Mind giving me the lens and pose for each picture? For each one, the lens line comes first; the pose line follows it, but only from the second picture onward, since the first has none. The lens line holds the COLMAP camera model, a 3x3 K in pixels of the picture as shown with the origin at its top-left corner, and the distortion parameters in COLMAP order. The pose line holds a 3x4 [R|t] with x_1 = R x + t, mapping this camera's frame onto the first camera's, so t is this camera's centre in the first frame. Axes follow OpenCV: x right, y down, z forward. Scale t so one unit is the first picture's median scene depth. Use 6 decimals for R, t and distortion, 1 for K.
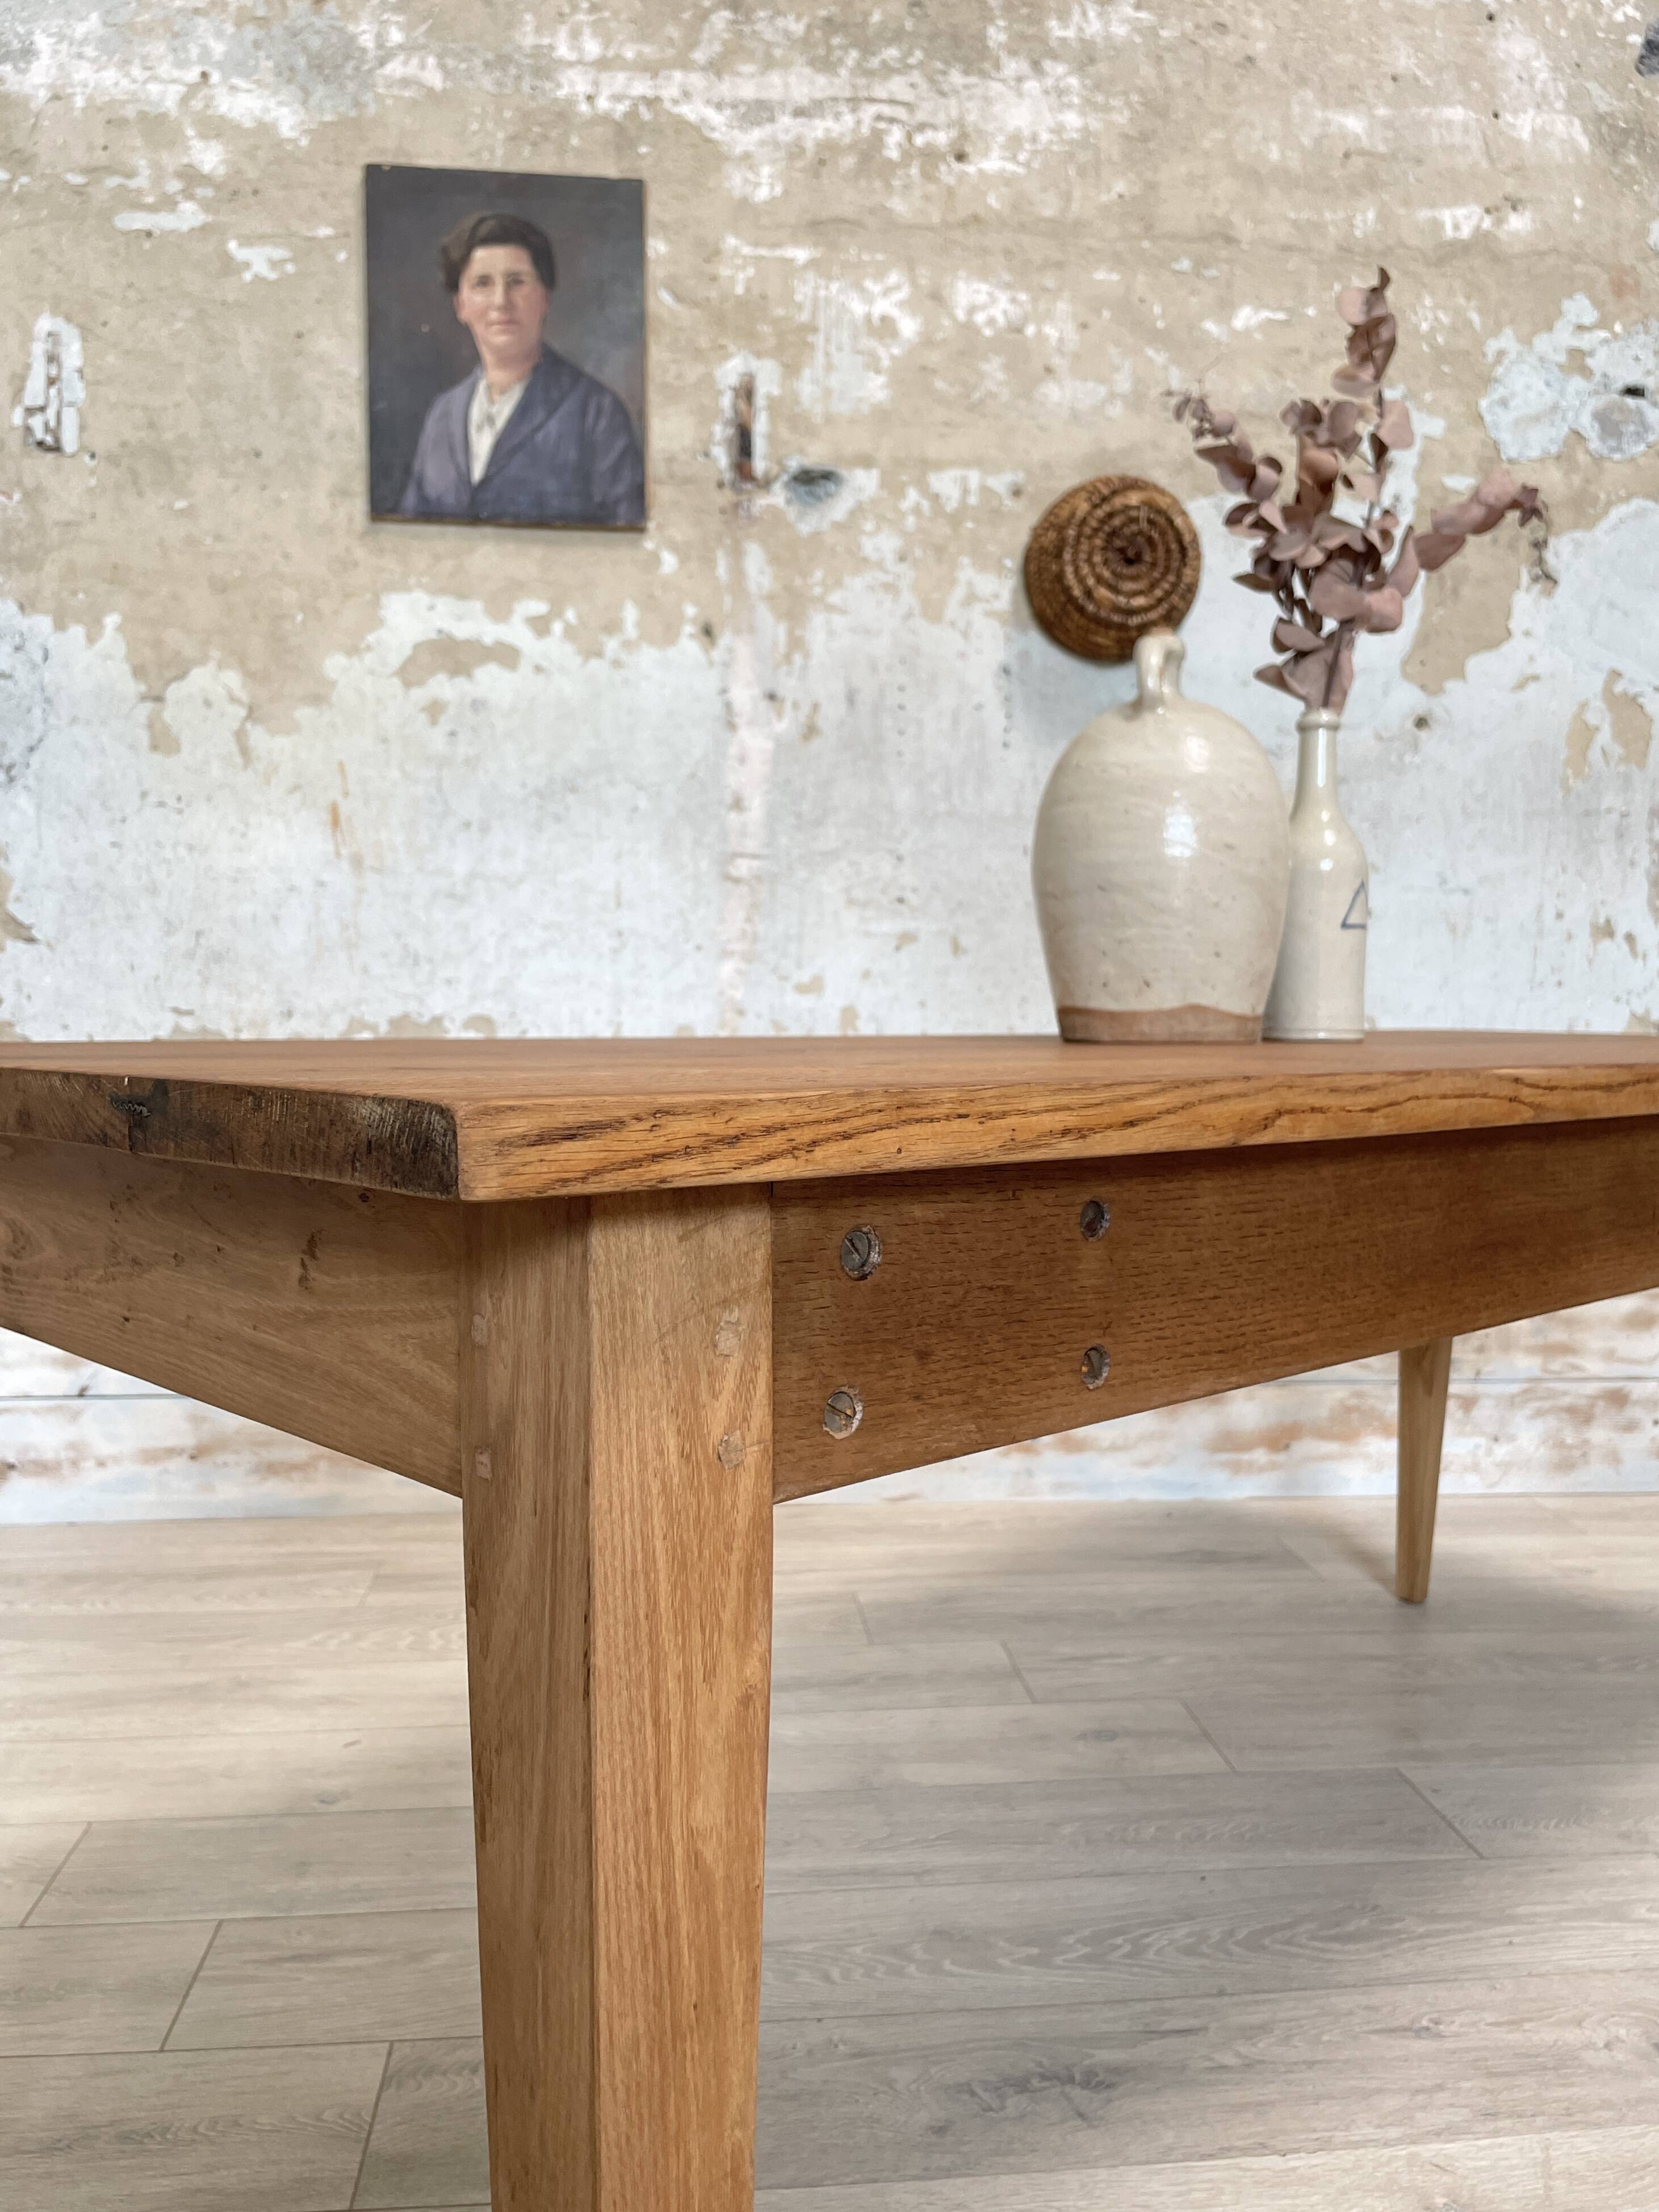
lens RADIAL K [[1736.5, 0, 831.5], [0, 1736.5, 1110.2], [0, 0, 1]] dist [0.085895, -0.118846]
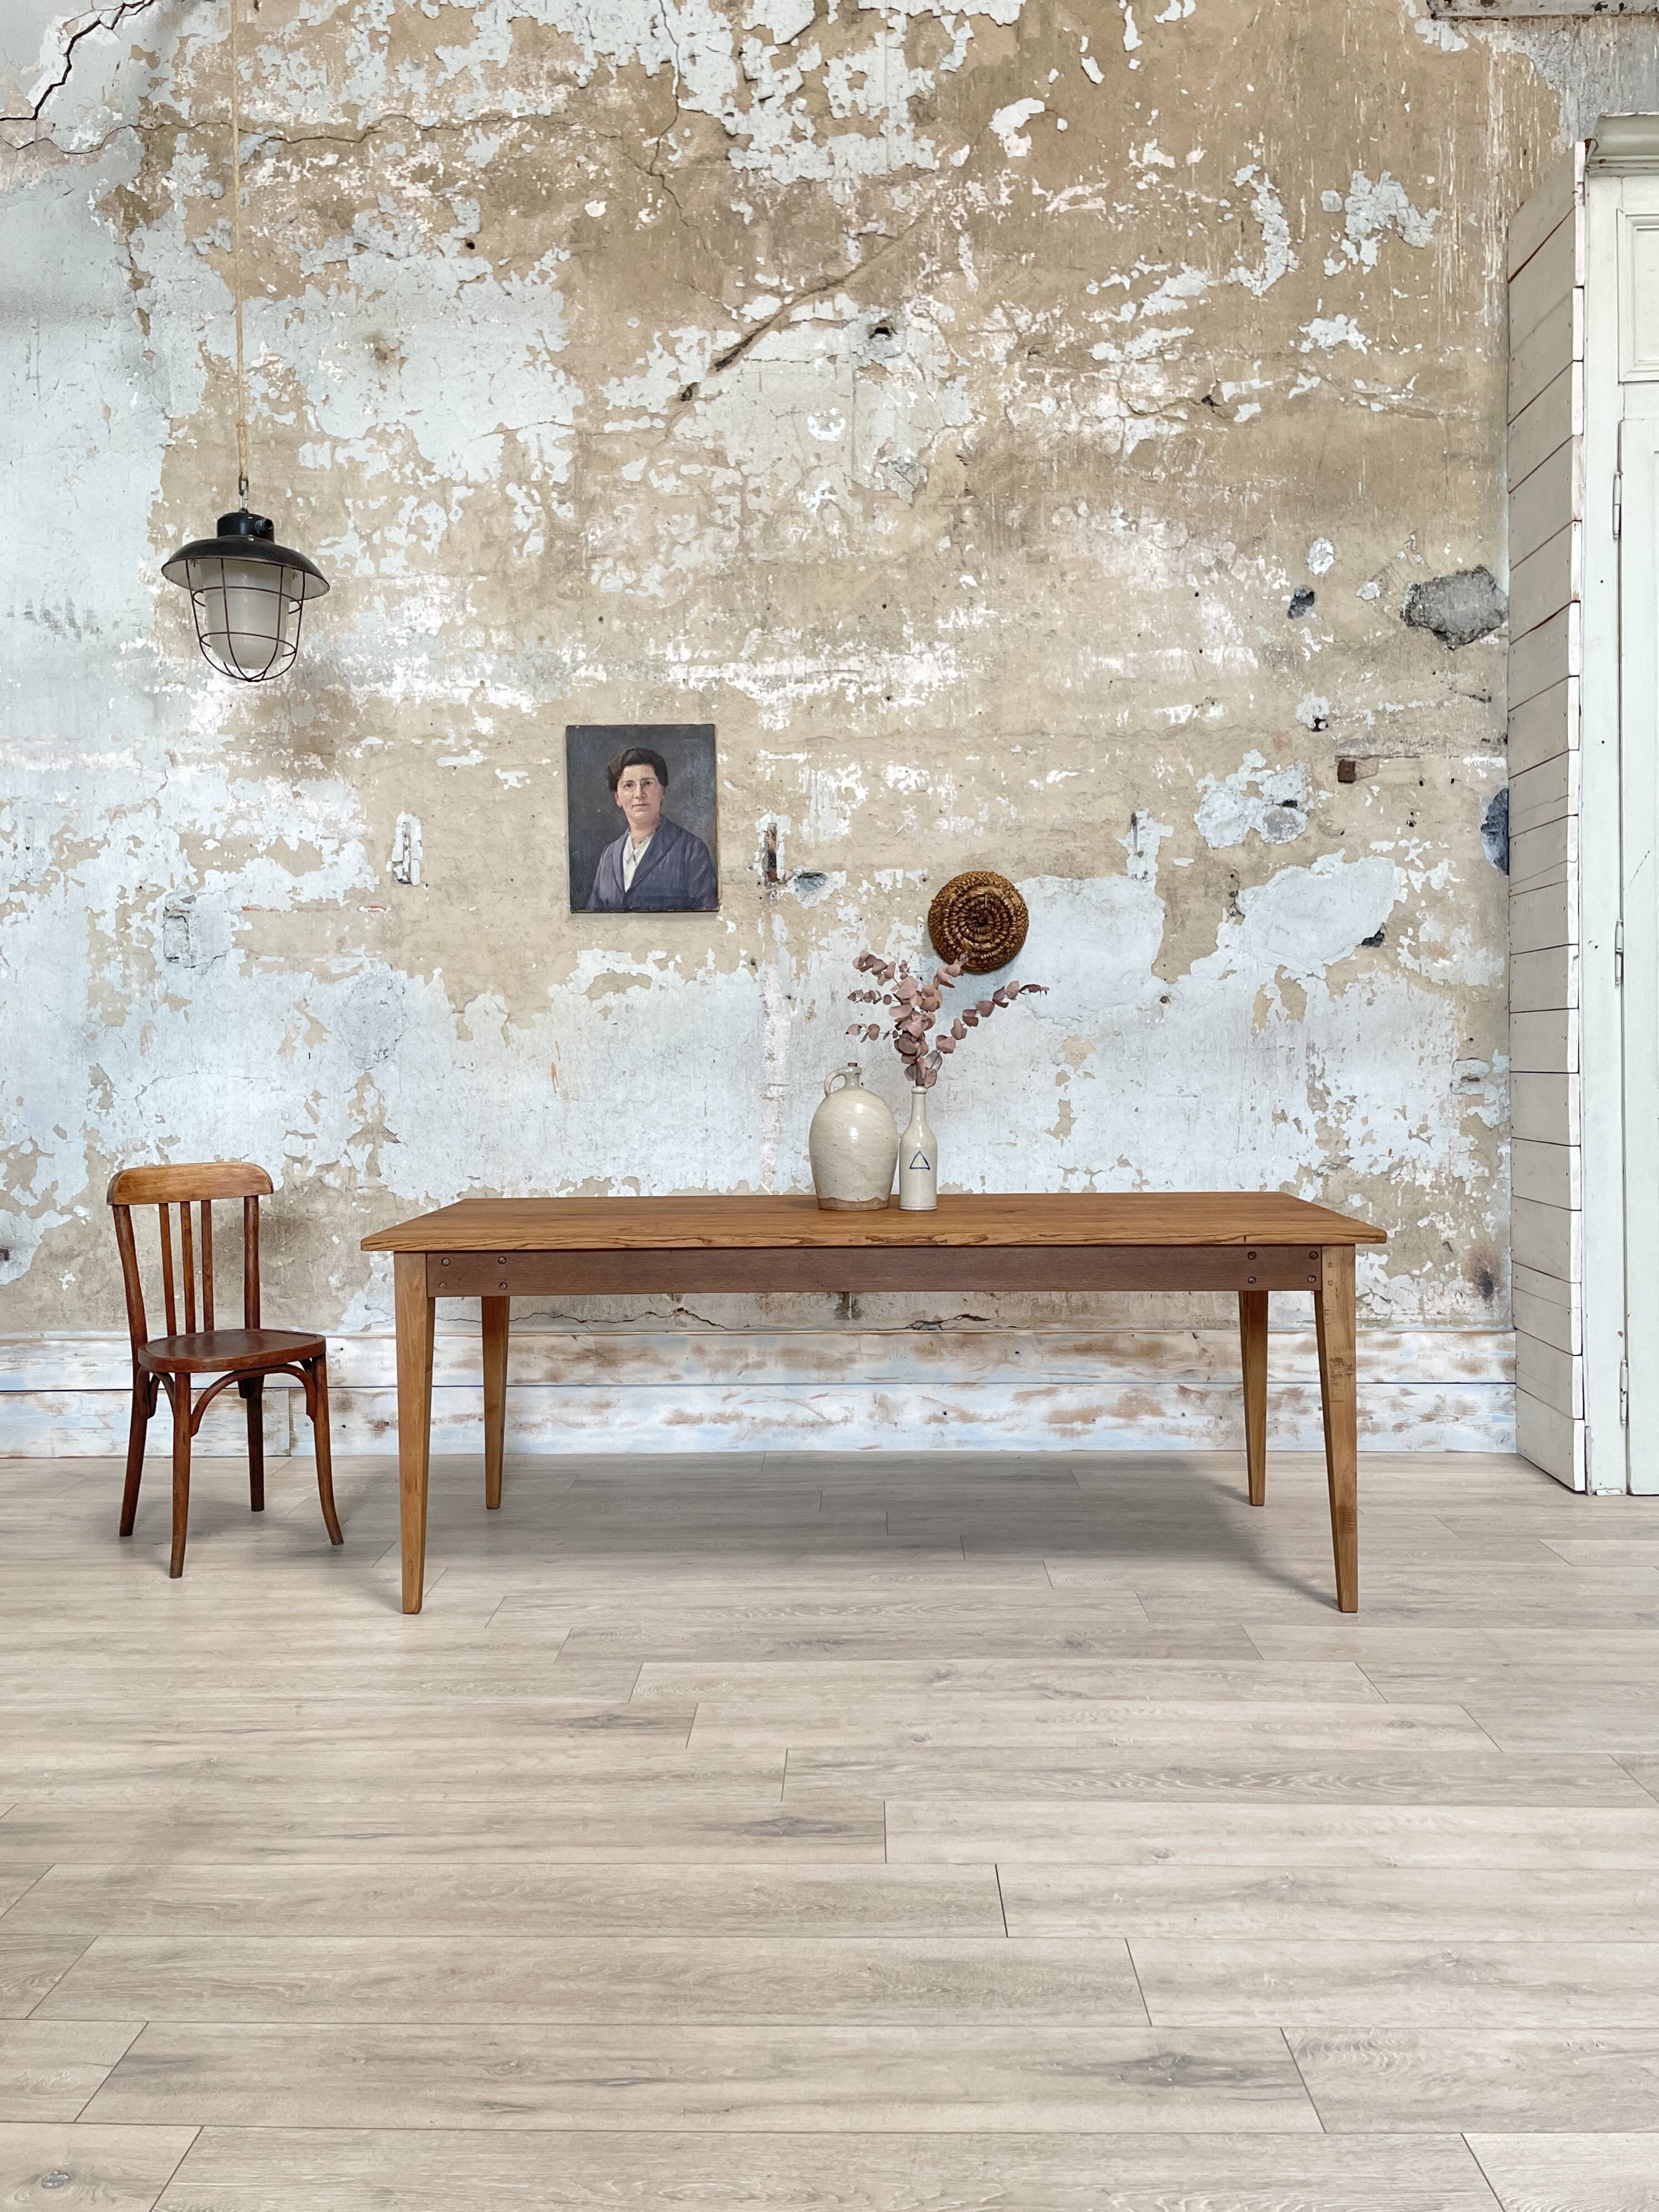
lens RADIAL K [[1736.7, 0, 830.1], [0, 1736.7, 1092.4], [0, 0, 1]] dist [0.085895, -0.118846]
pose [[0.992434, -0.014648, -0.121905, 0.225508], [0.012286, 0.999722, -0.020109, -0.103069], [0.122166, 0.018459, 0.992338, -0.770601]]
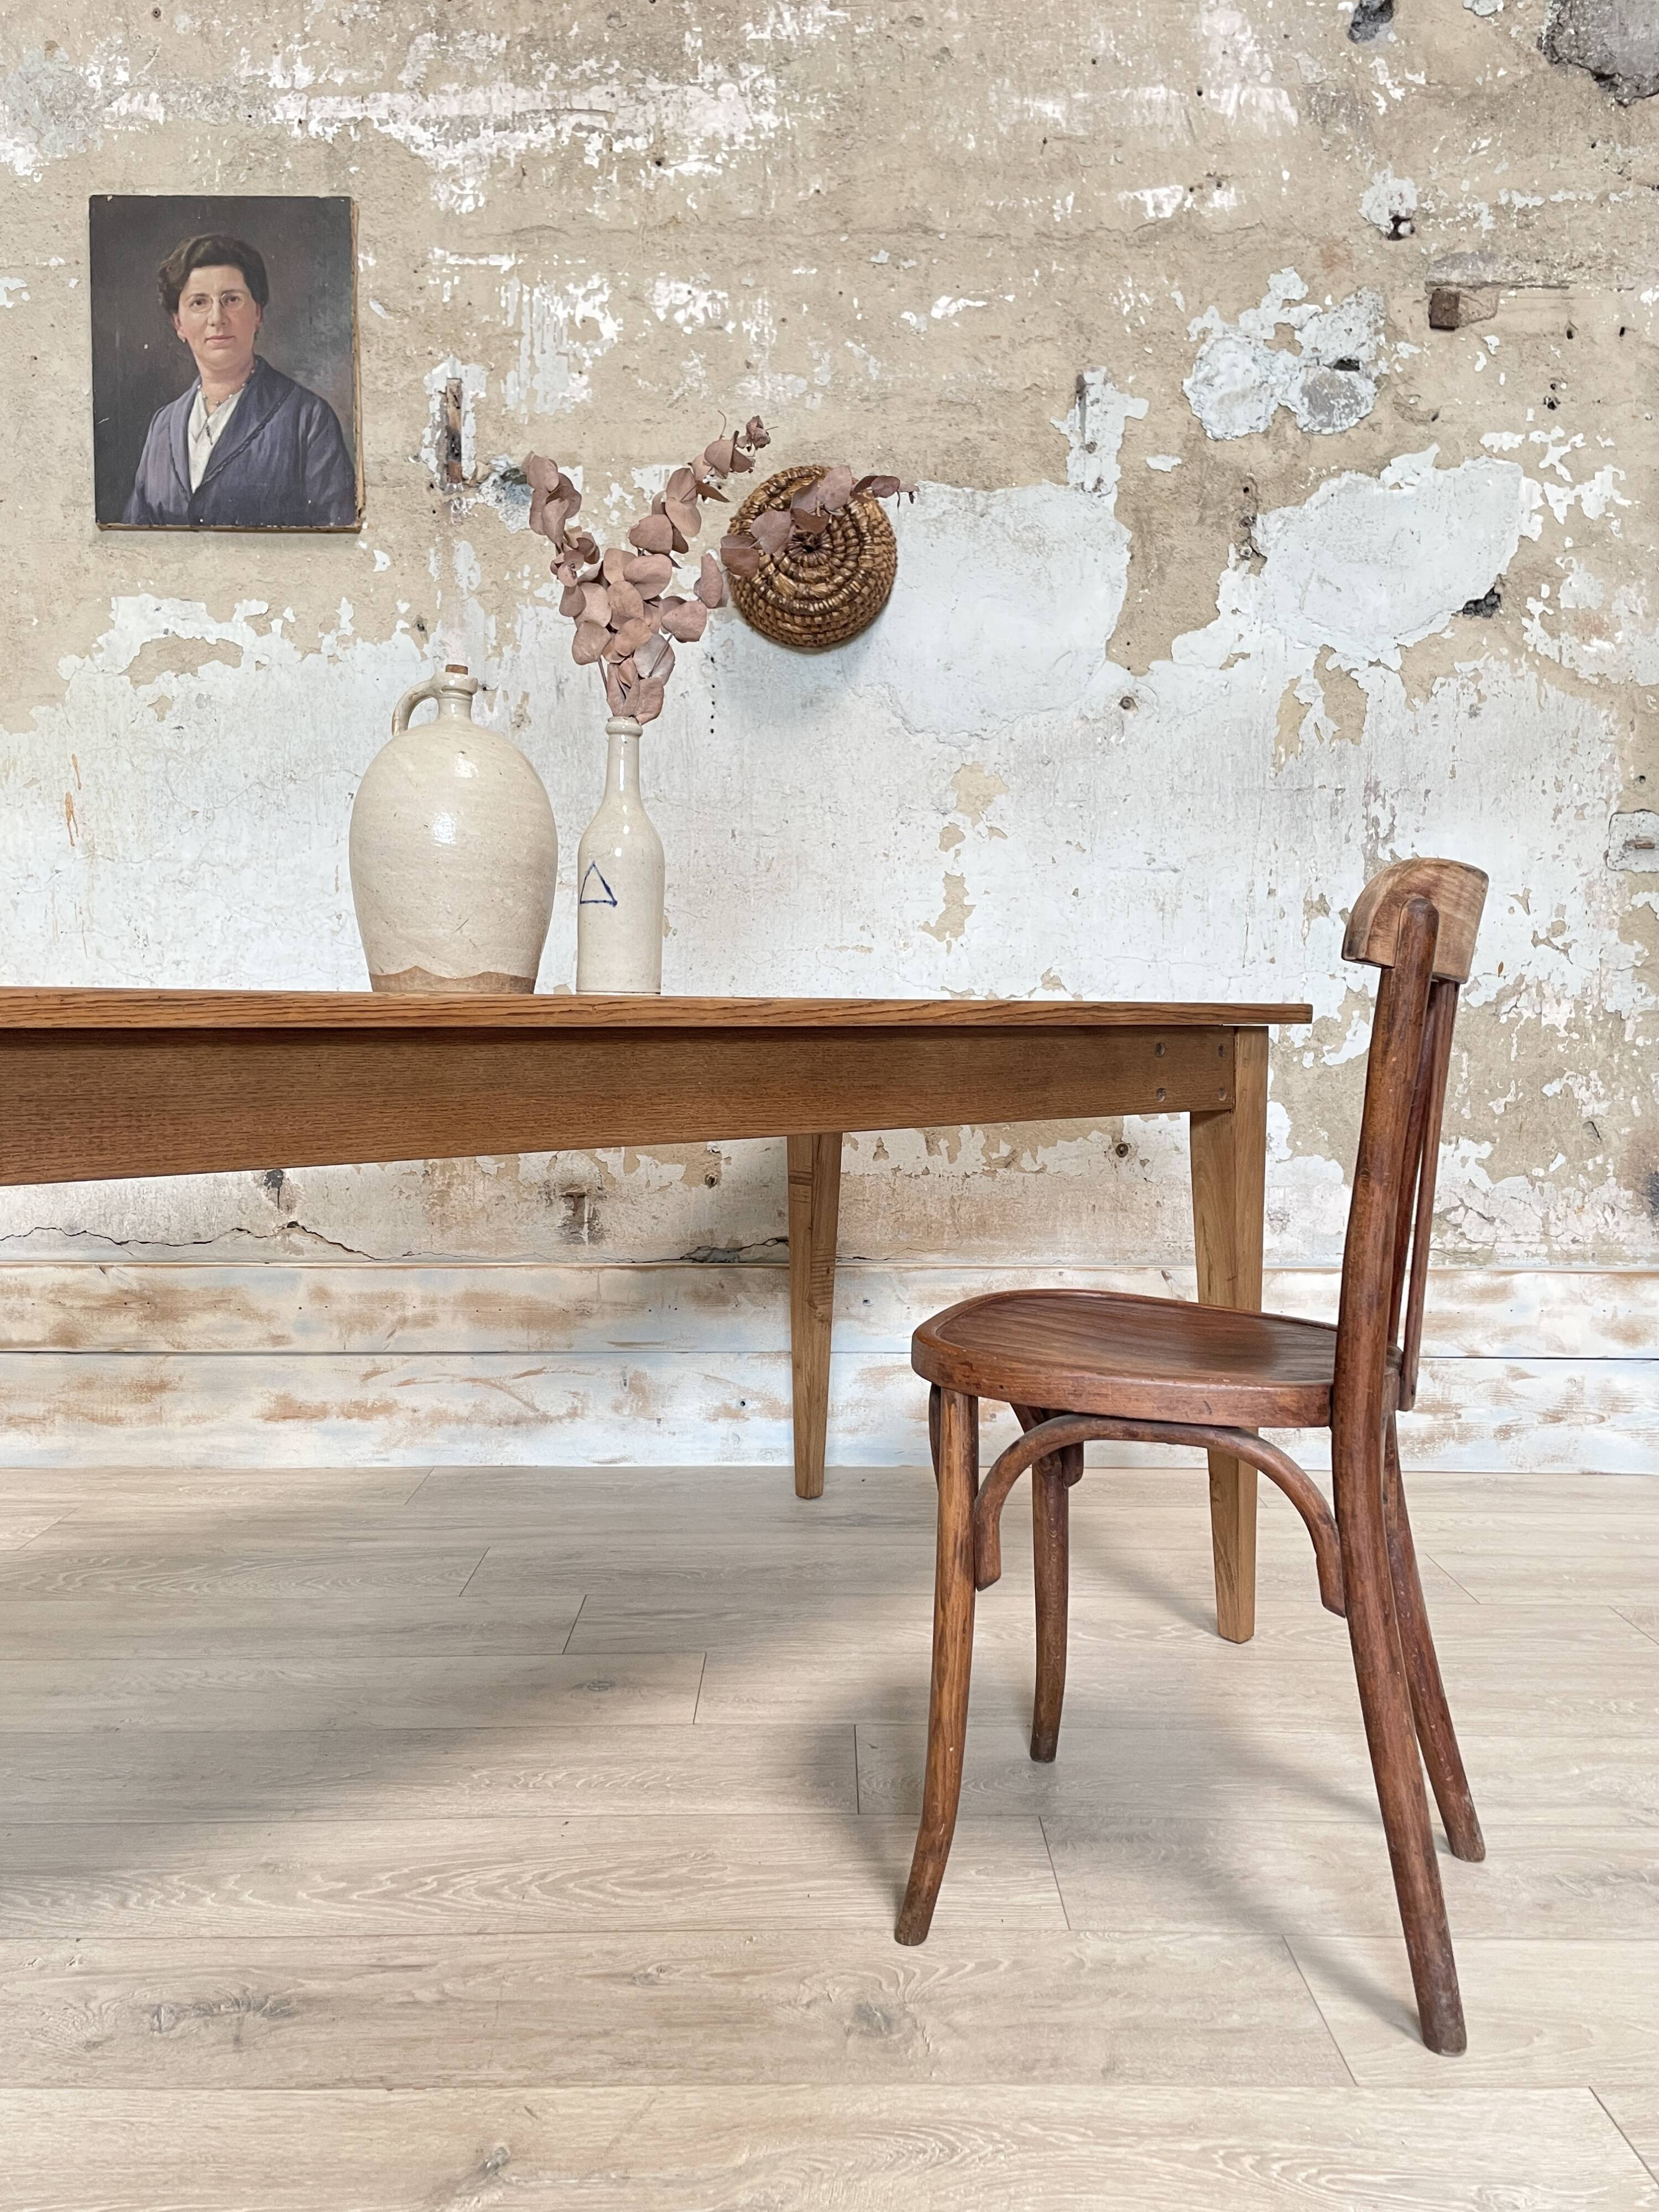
lens RADIAL K [[1736.5, 0, 833.0], [0, 1736.5, 1088.1], [0, 0, 1]] dist [0.085895, -0.118846]
pose [[0.995700, 0.001318, -0.092628, 0.271433], [-0.001241, 0.999999, 0.000883, 0.000493], [0.092629, -0.000765, 0.995700, -0.018209]]
